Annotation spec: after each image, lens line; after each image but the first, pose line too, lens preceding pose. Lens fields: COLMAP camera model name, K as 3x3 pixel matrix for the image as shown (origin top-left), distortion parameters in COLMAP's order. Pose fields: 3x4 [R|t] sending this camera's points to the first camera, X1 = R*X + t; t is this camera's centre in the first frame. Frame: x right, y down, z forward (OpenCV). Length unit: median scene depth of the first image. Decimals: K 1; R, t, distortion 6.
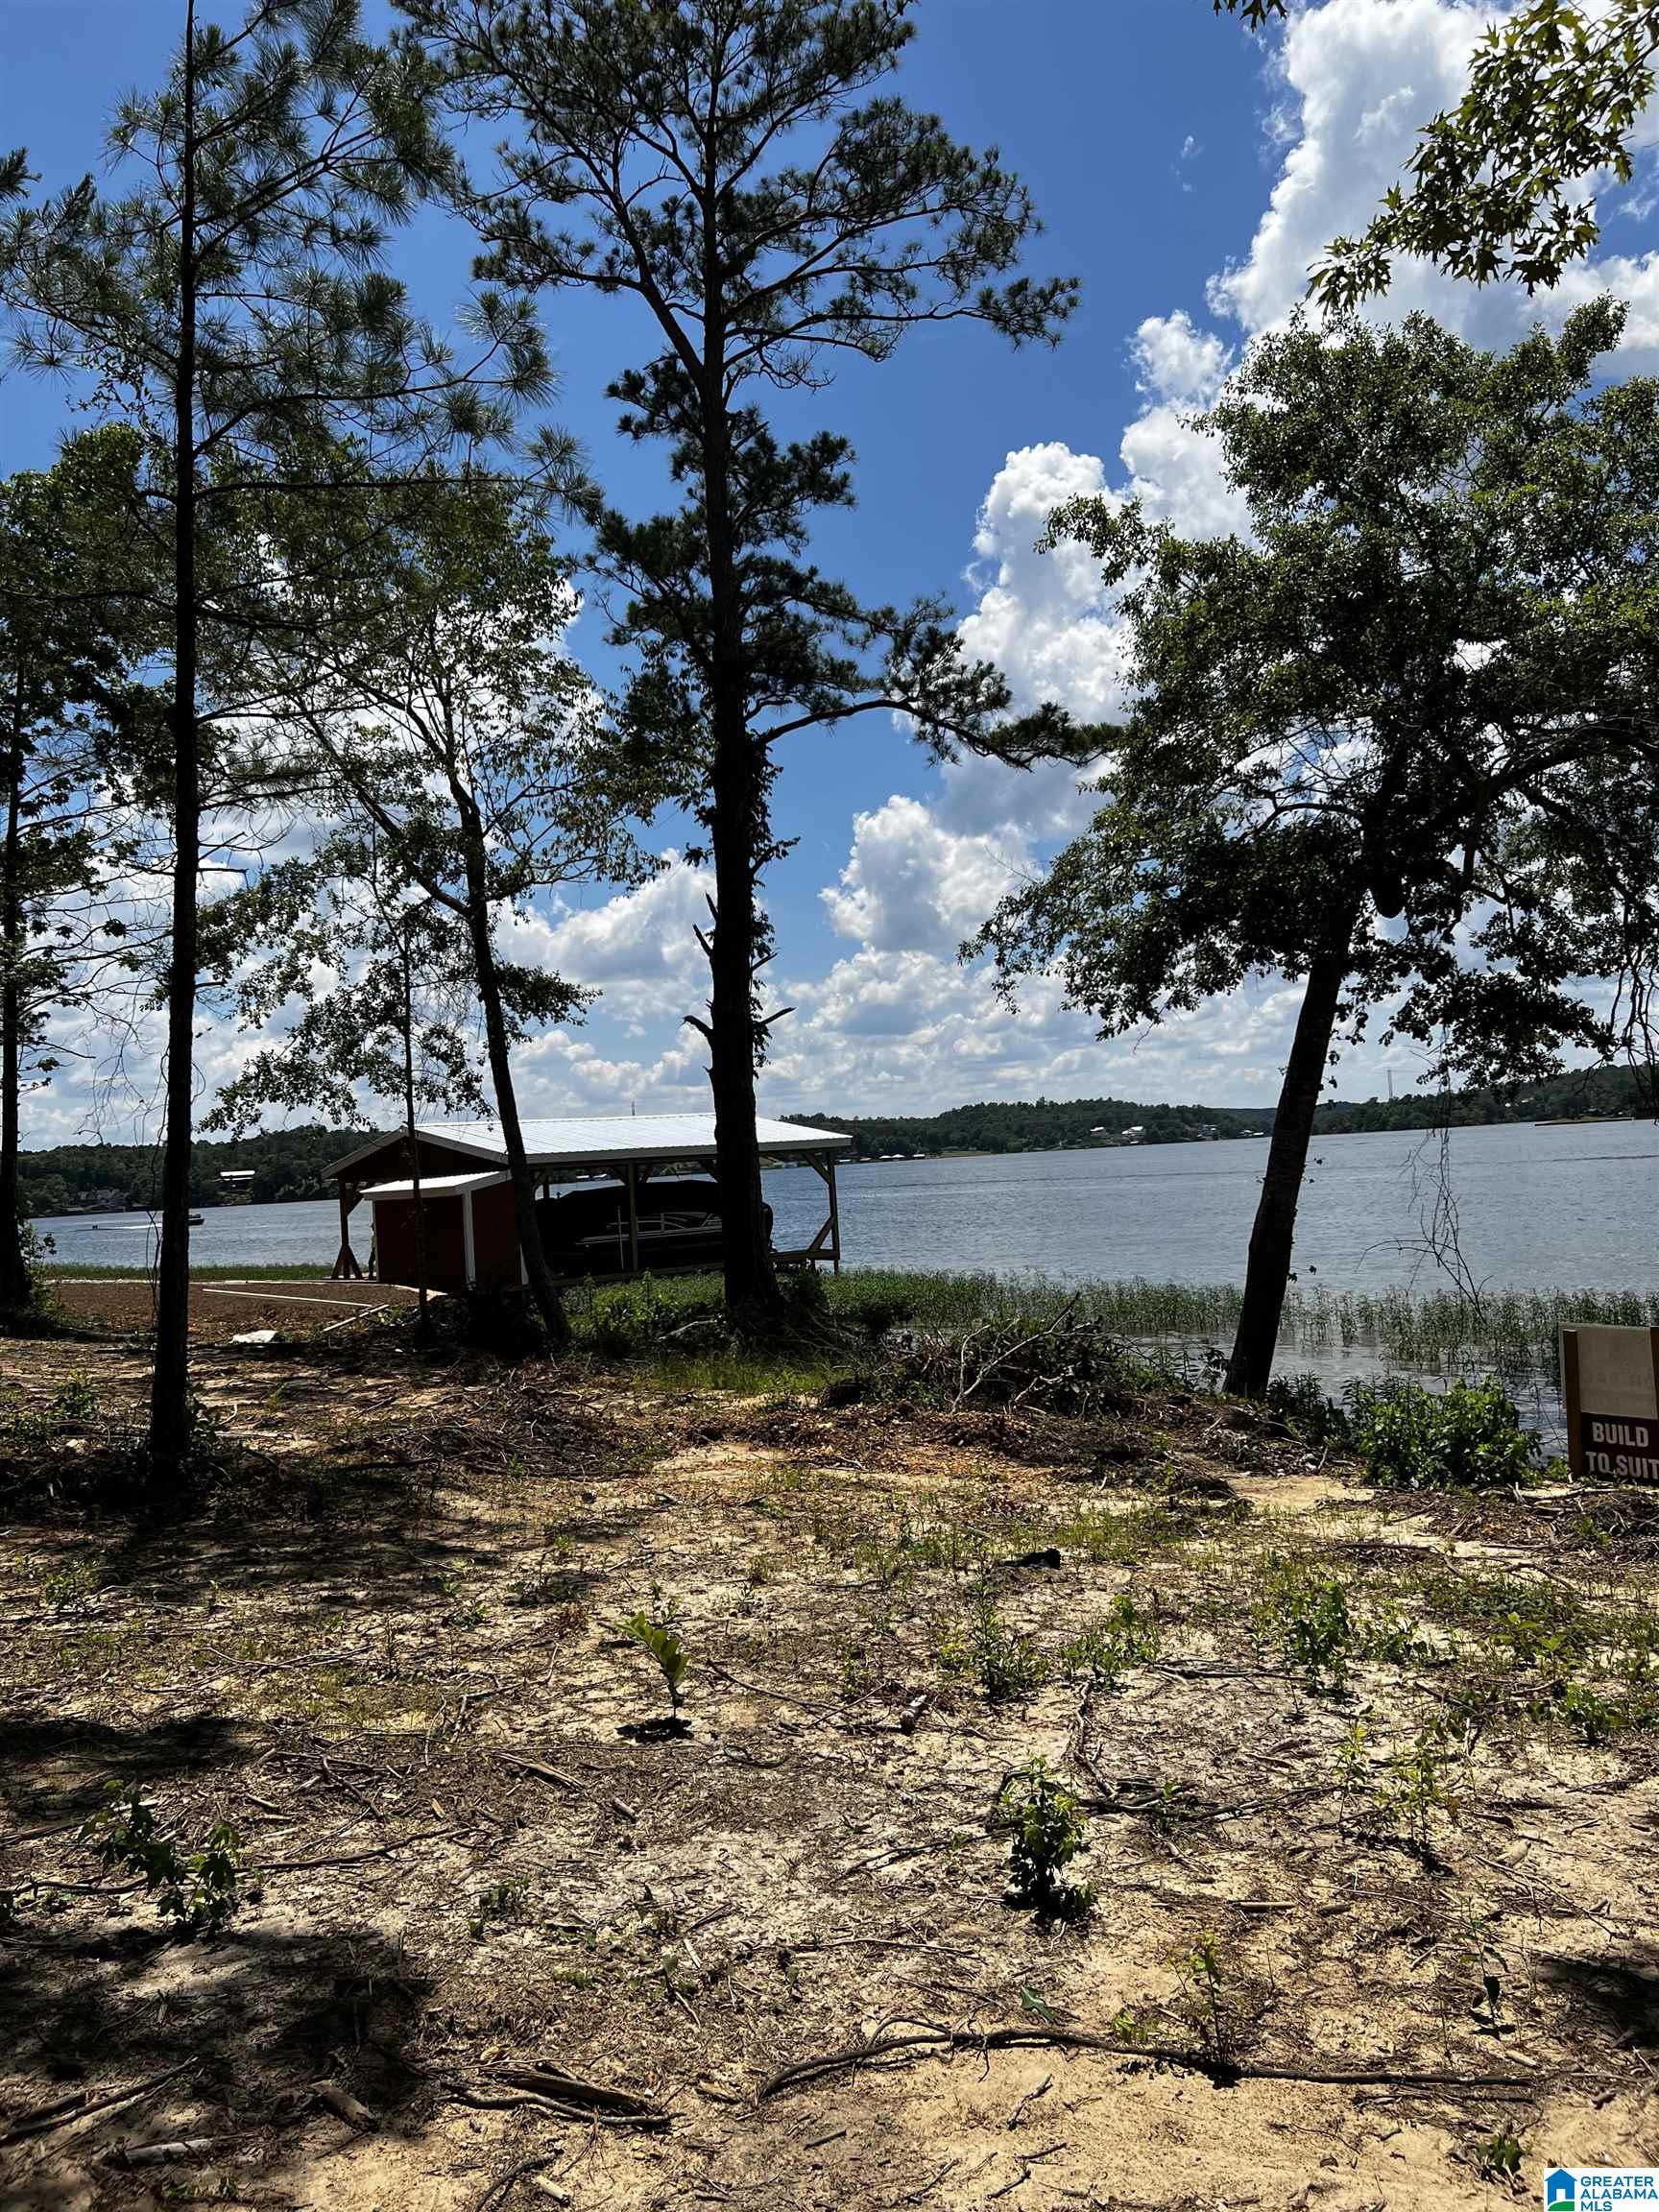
lens RADIAL K [[1670.0, 0, 829.5], [0, 1670.0, 1106.0], [0, 0, 1]] dist [0.072747, -0.088688]
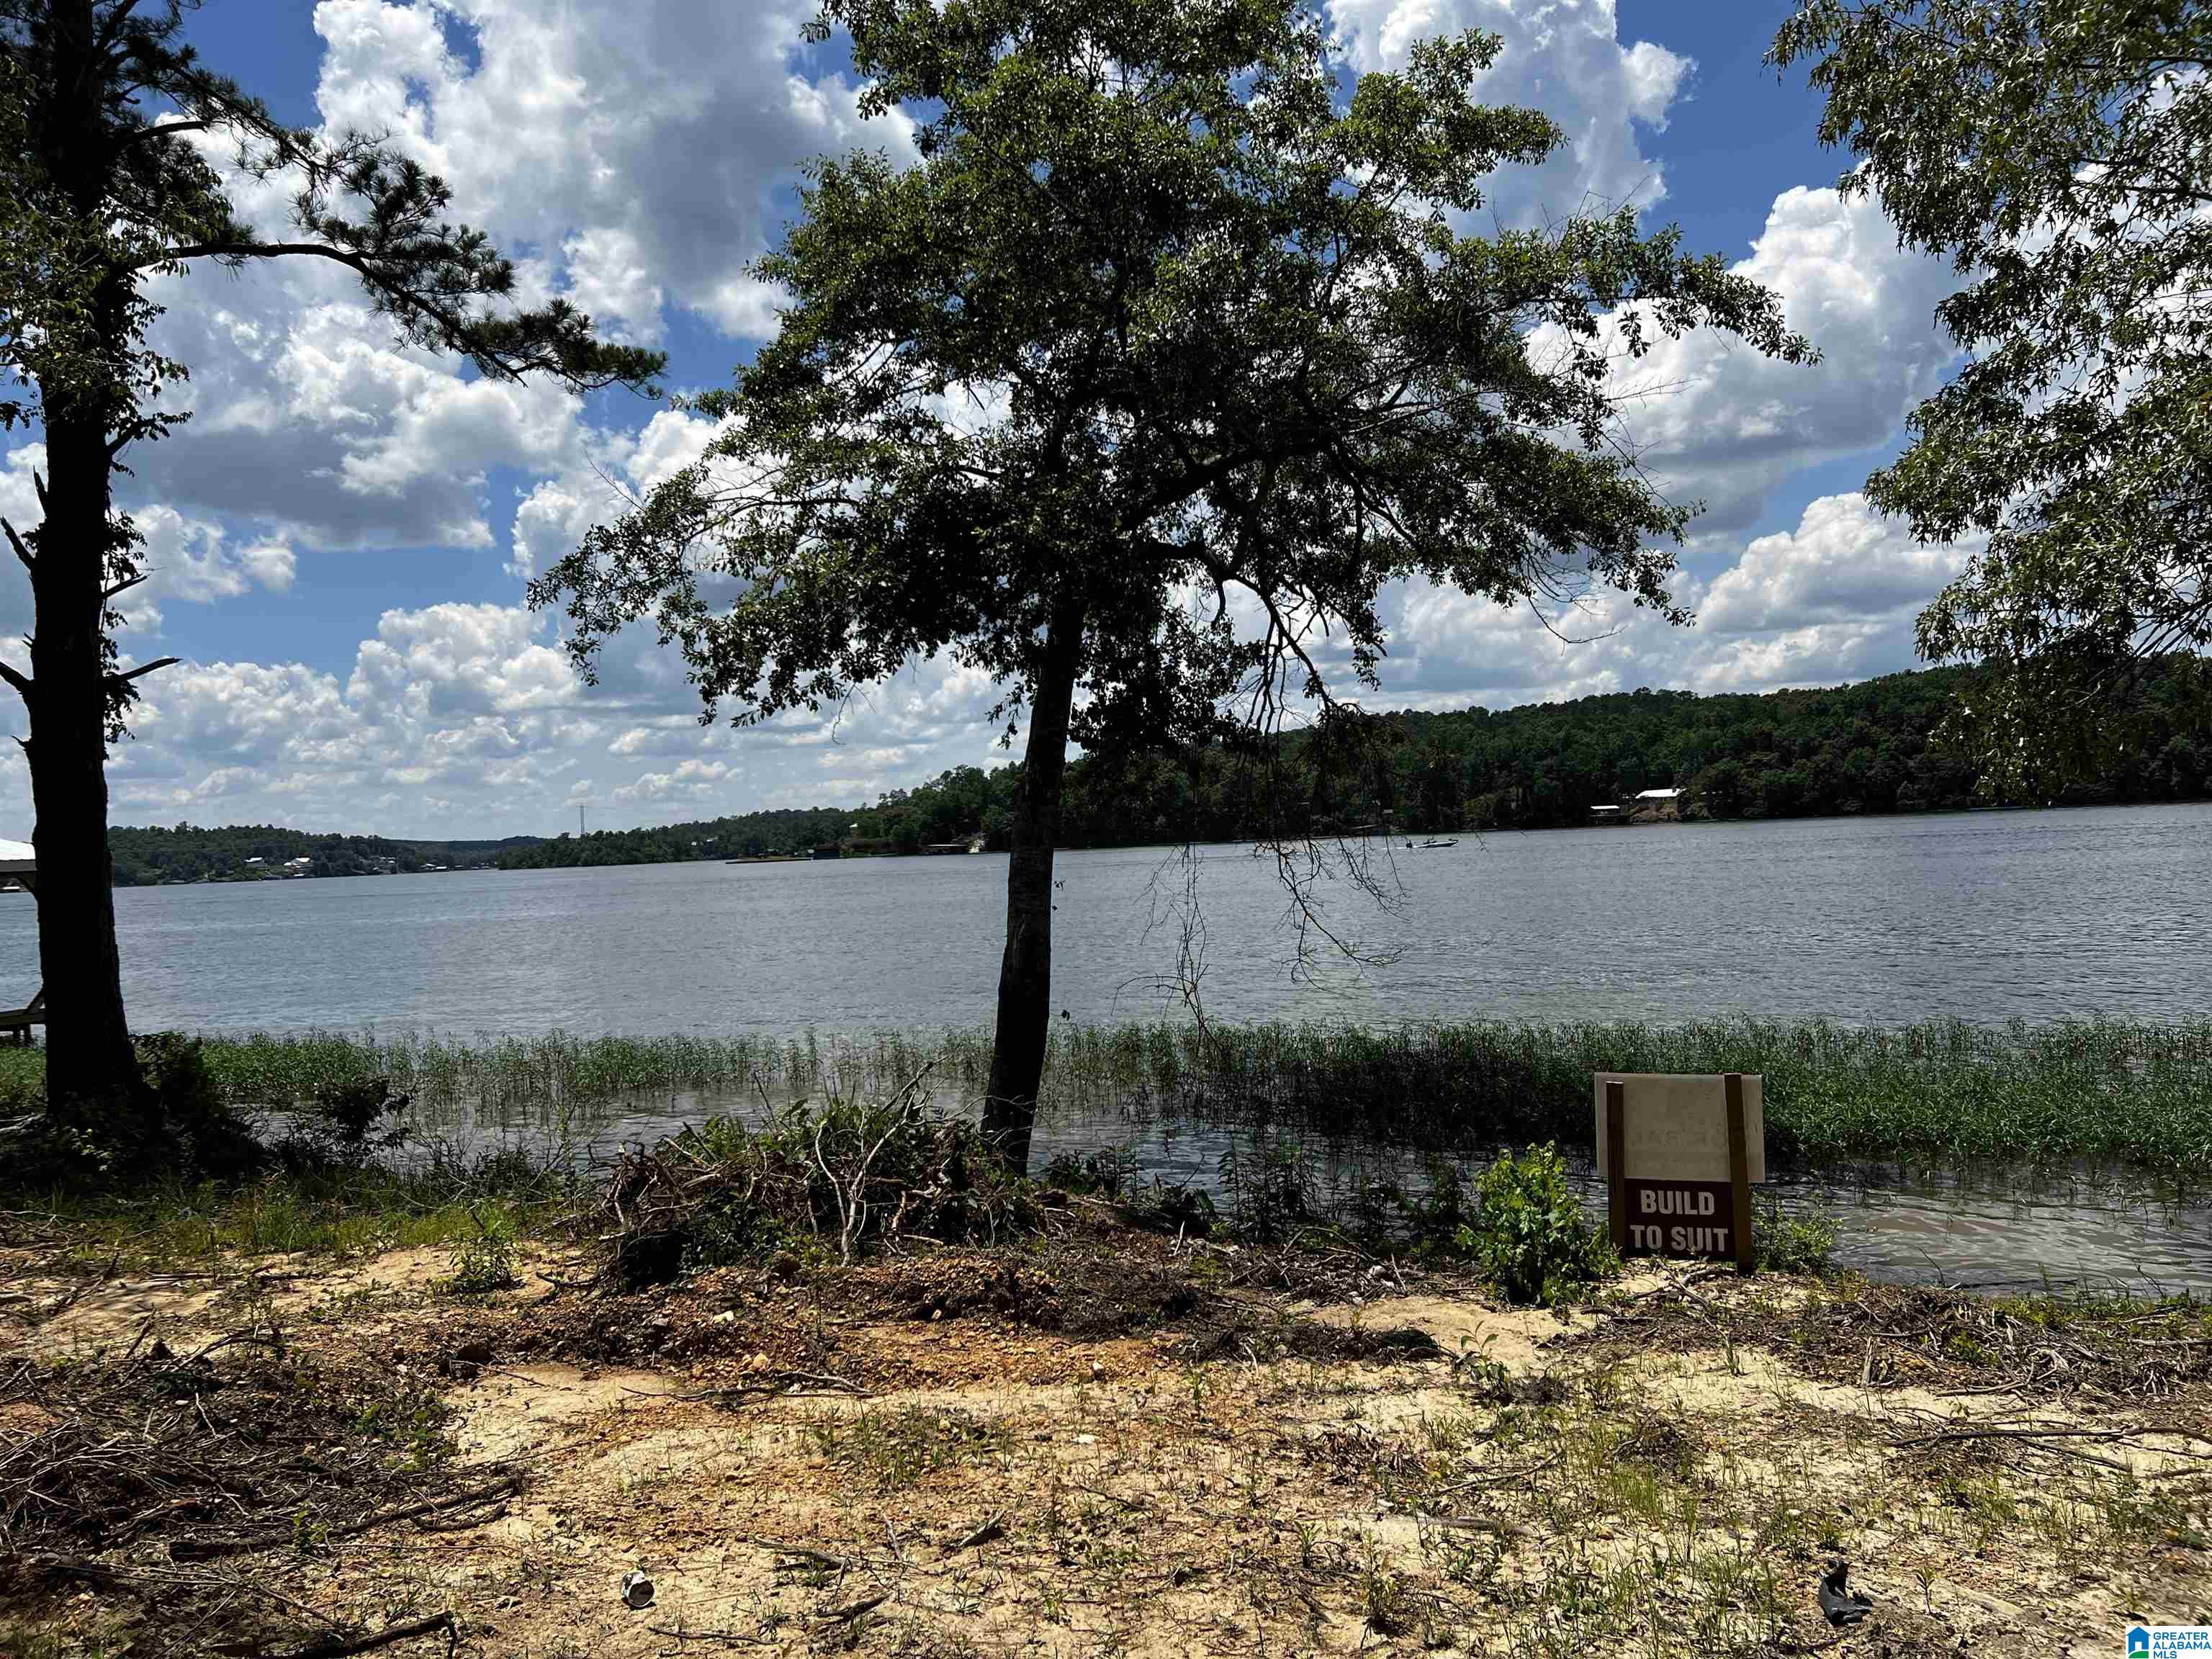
lens RADIAL K [[1670.0, 0, 1106.0], [0, 1670.0, 829.5], [0, 0, 1]] dist [0.072747, -0.088688]
pose [[0.809024, 0.030566, 0.586980, -0.117452], [-0.026229, 0.999530, -0.015899, 0.012322], [-0.587190, -0.002533, 0.809445, 0.212381]]
